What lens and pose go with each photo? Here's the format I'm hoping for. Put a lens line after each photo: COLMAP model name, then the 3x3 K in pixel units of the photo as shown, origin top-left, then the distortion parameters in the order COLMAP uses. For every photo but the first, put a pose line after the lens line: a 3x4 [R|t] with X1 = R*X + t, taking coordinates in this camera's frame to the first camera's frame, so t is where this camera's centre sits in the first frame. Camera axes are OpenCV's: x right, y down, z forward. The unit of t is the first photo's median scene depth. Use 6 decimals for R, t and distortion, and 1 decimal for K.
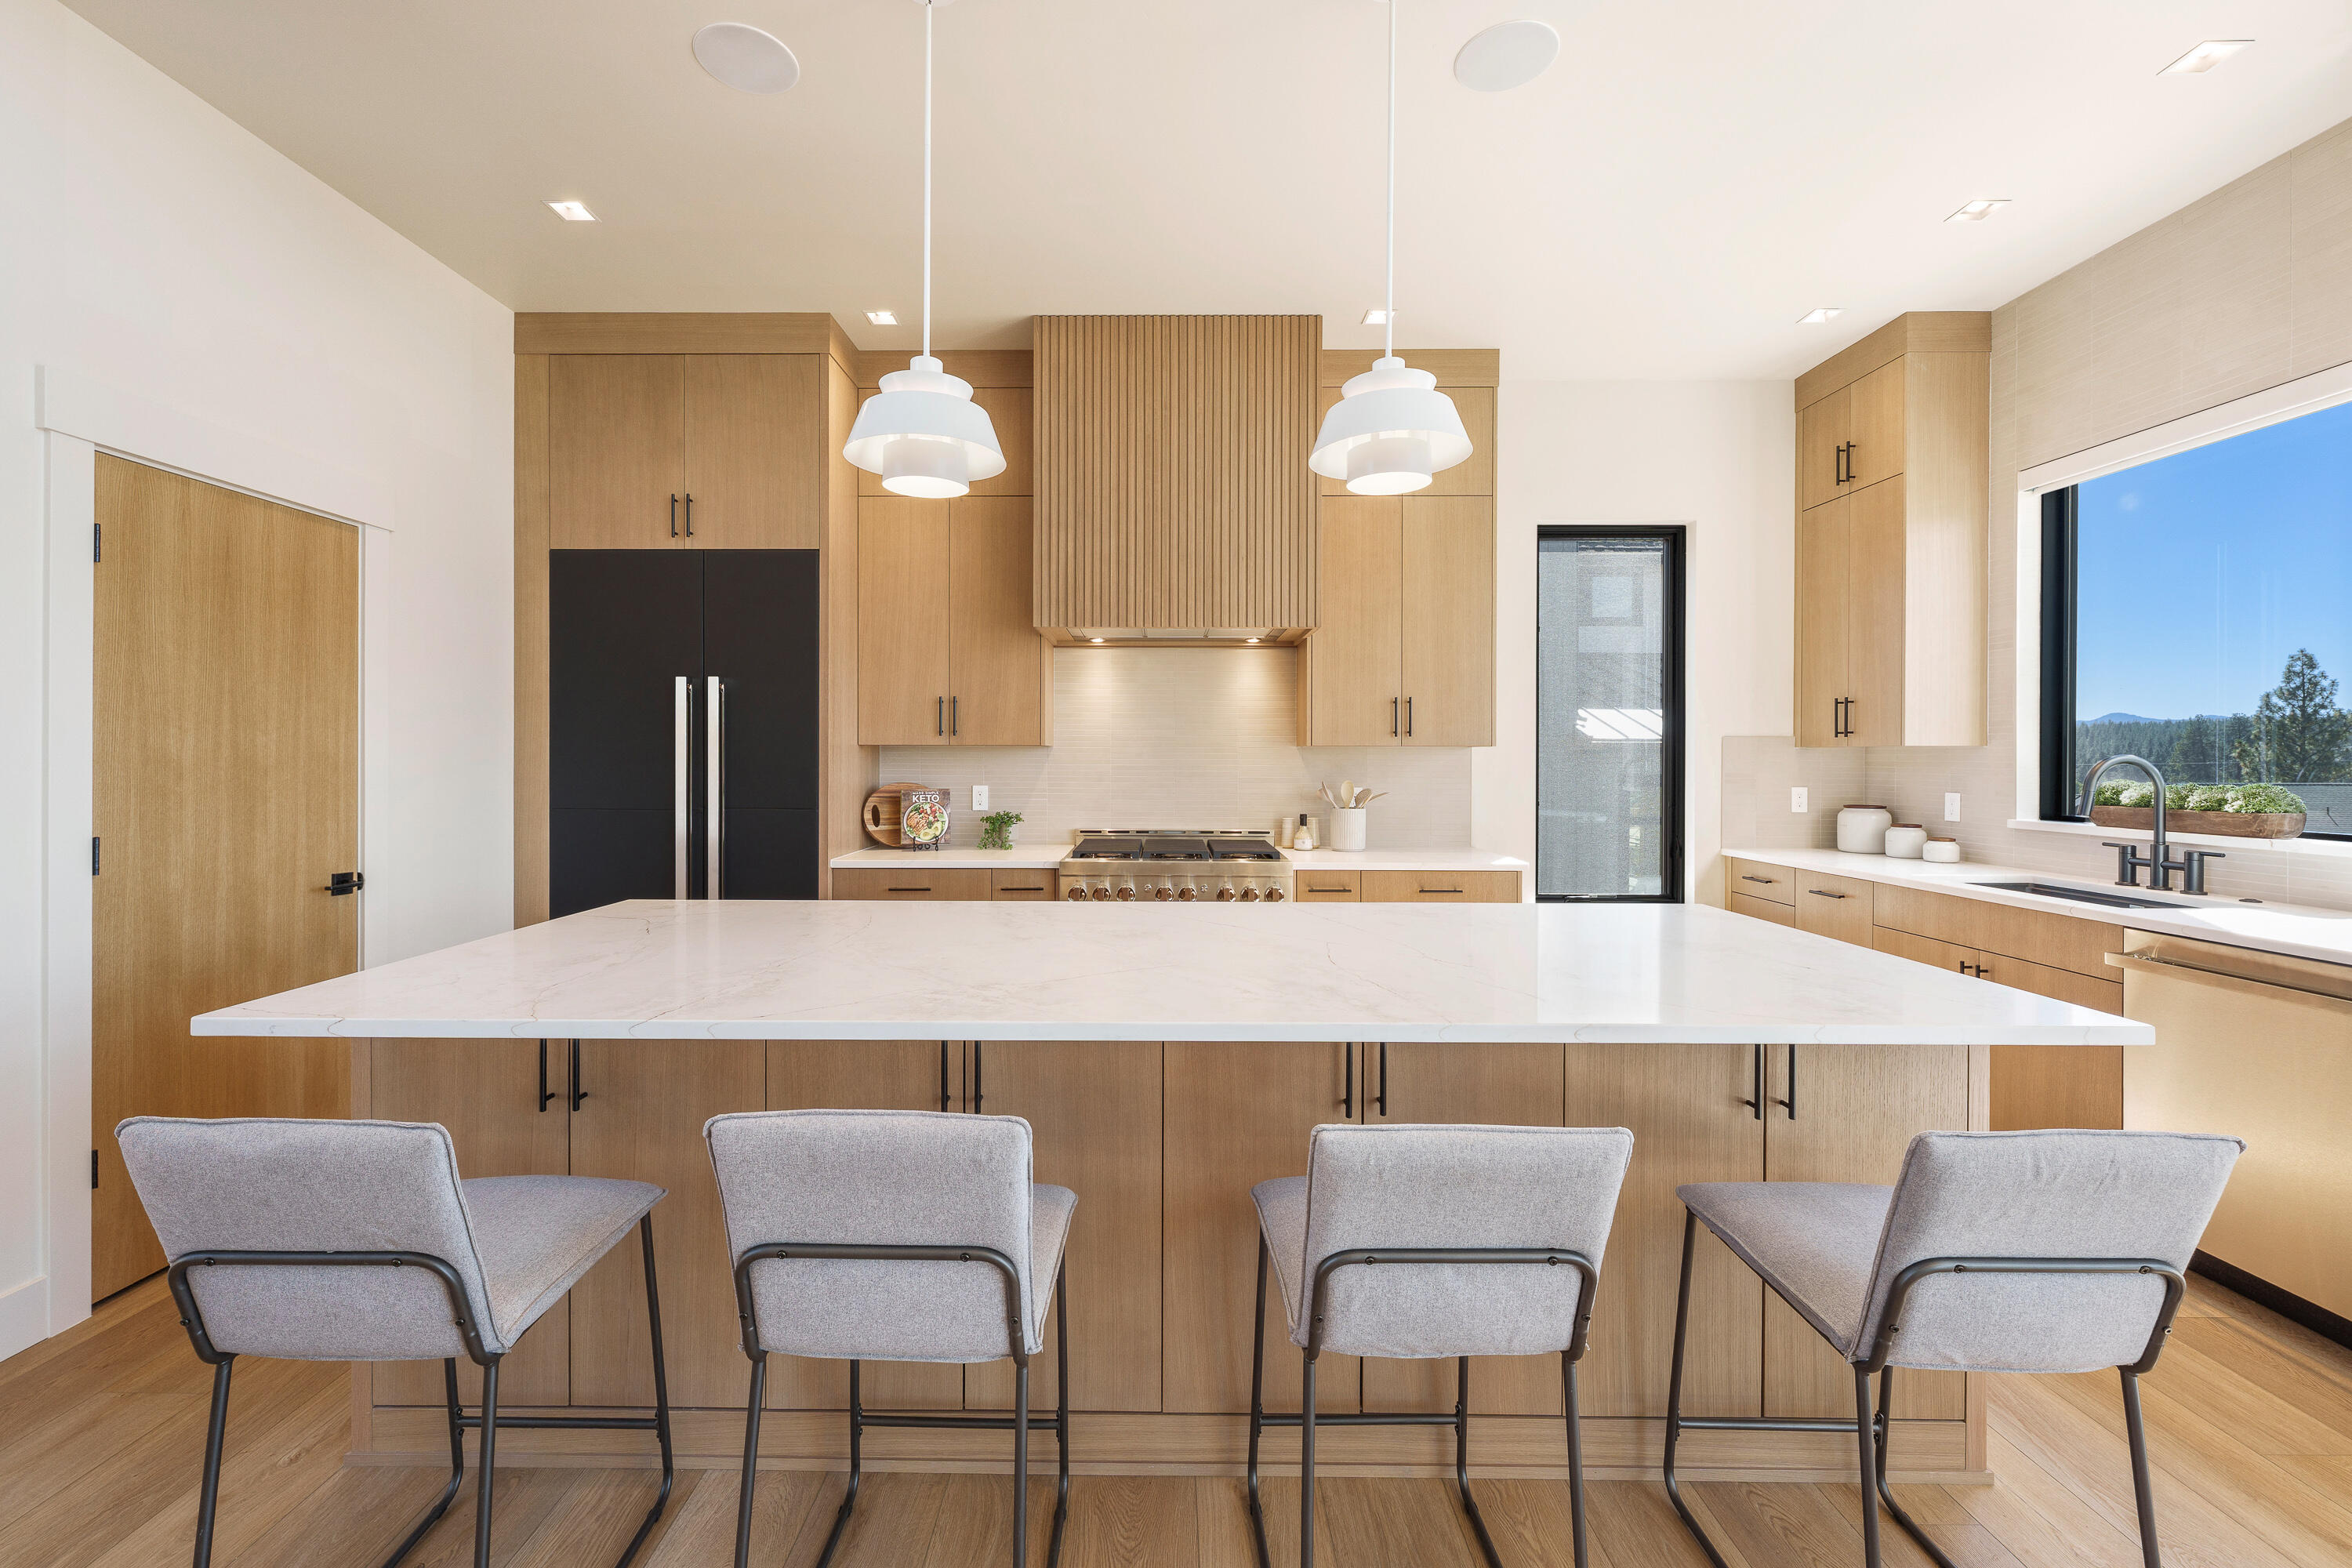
lens RADIAL K [[969.2, 0, 1160.6], [0, 969.2, 766.7], [0, 0, 1]] dist [-0.000912, 0.000077]
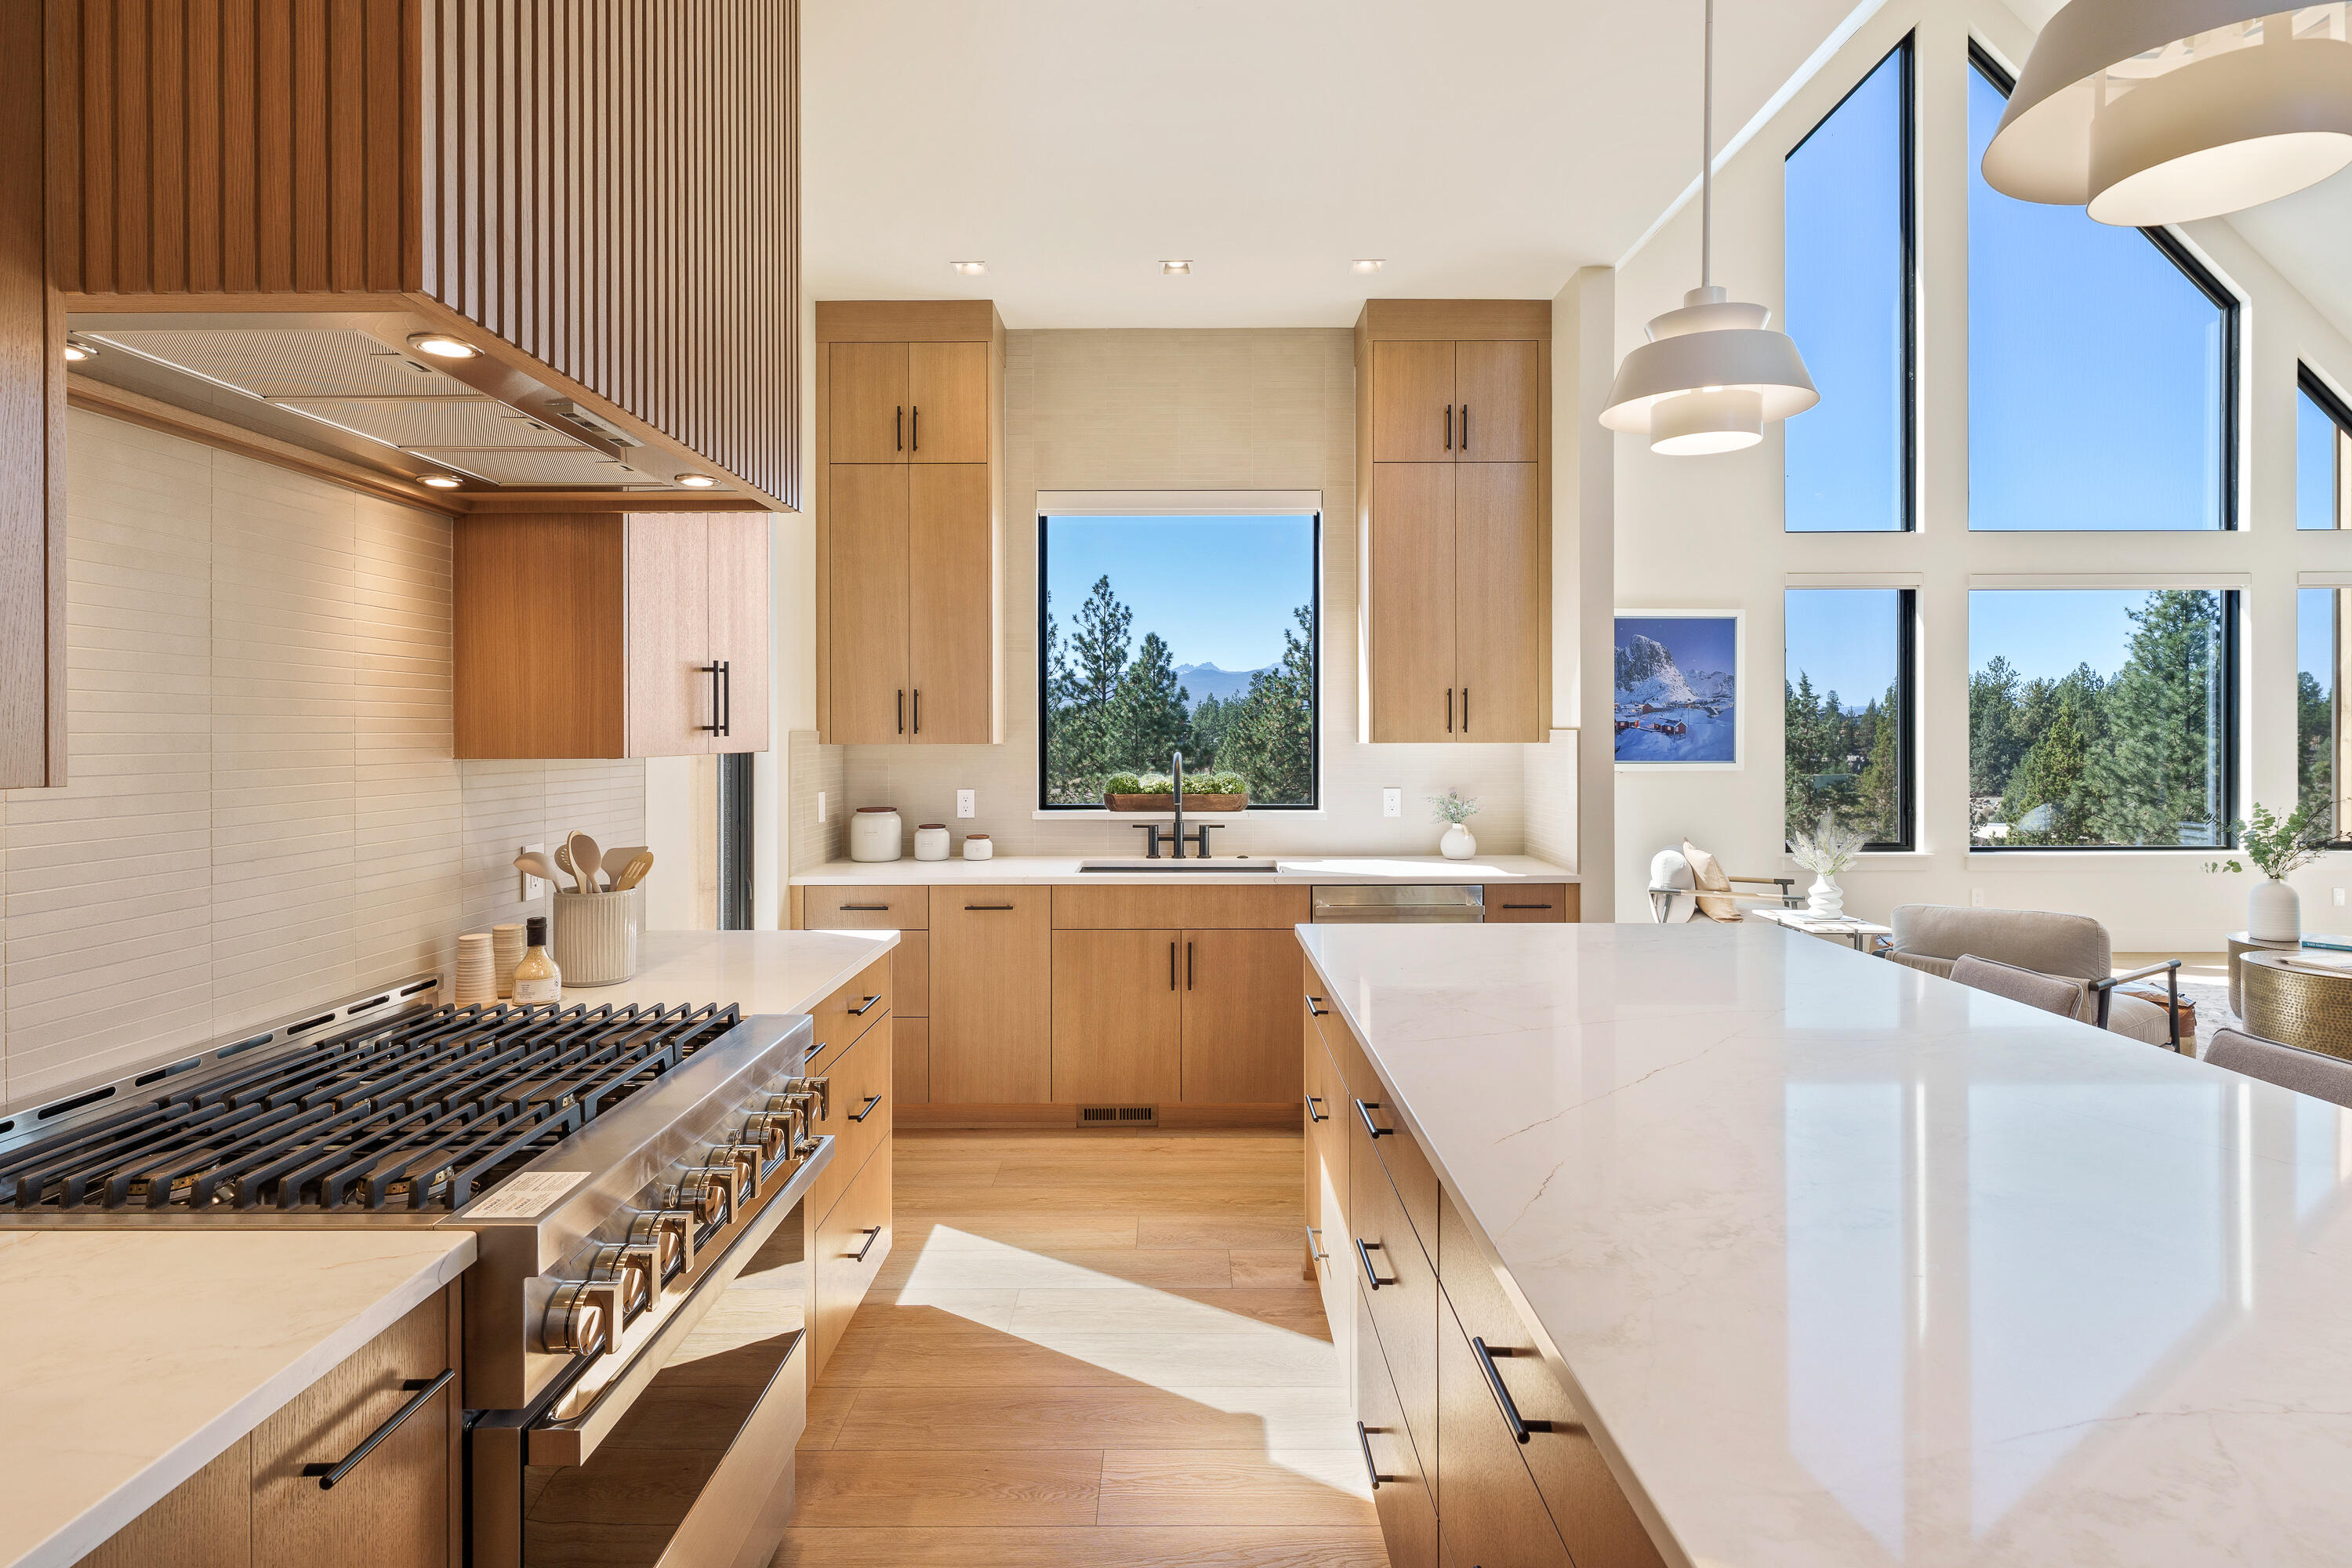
lens RADIAL K [[1192.9, 0, 1174.7], [0, 1192.9, 736.7], [0, 0, 1]] dist [0.000499, -0.000382]
pose [[0.000368, -0.006670, 0.999978, -0.428600], [0.012118, 0.999904, 0.006665, -0.034418], [-0.999927, 0.012115, 0.000449, 0.807679]]
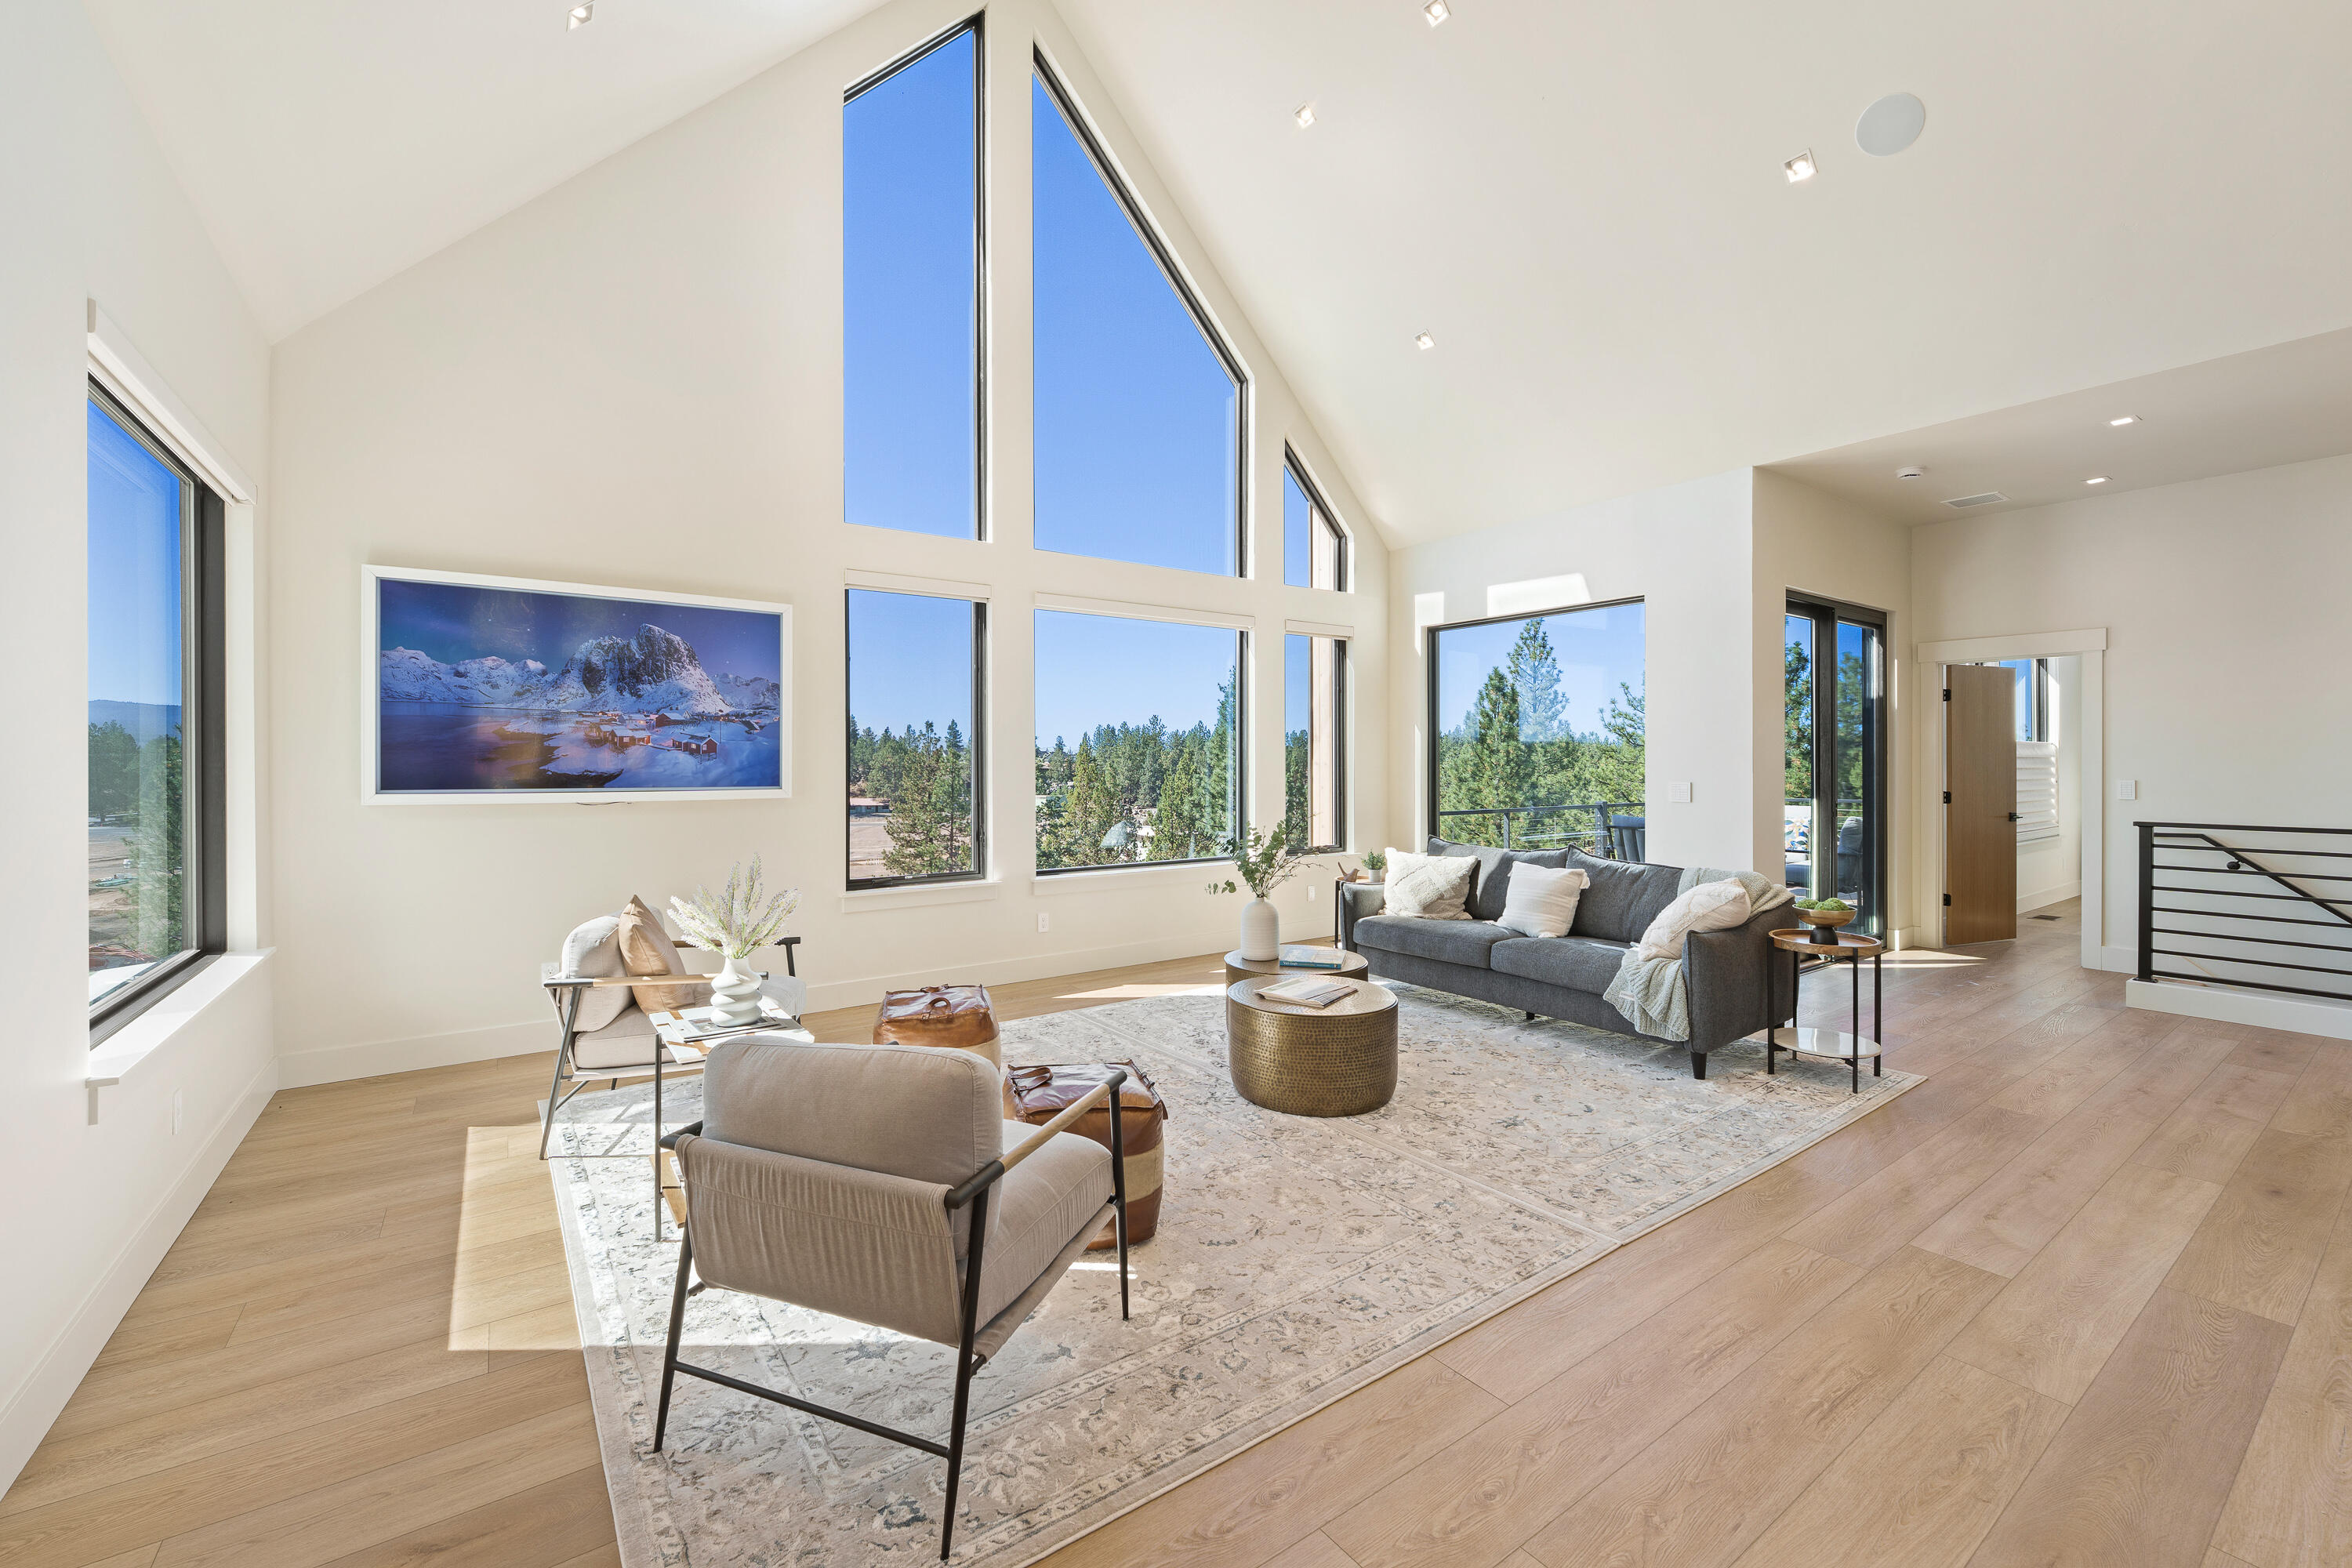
lens RADIAL K [[950.8, 0, 1169.2], [0, 950.8, 769.8], [0, 0, 1]] dist [0.002166, 0.000188]
pose [[-0.577817, -0.006896, 0.816137, 0.172705], [0.008136, 0.999866, 0.014209, -0.006669], [-0.816126, 0.014851, -0.577683, 0.199979]]
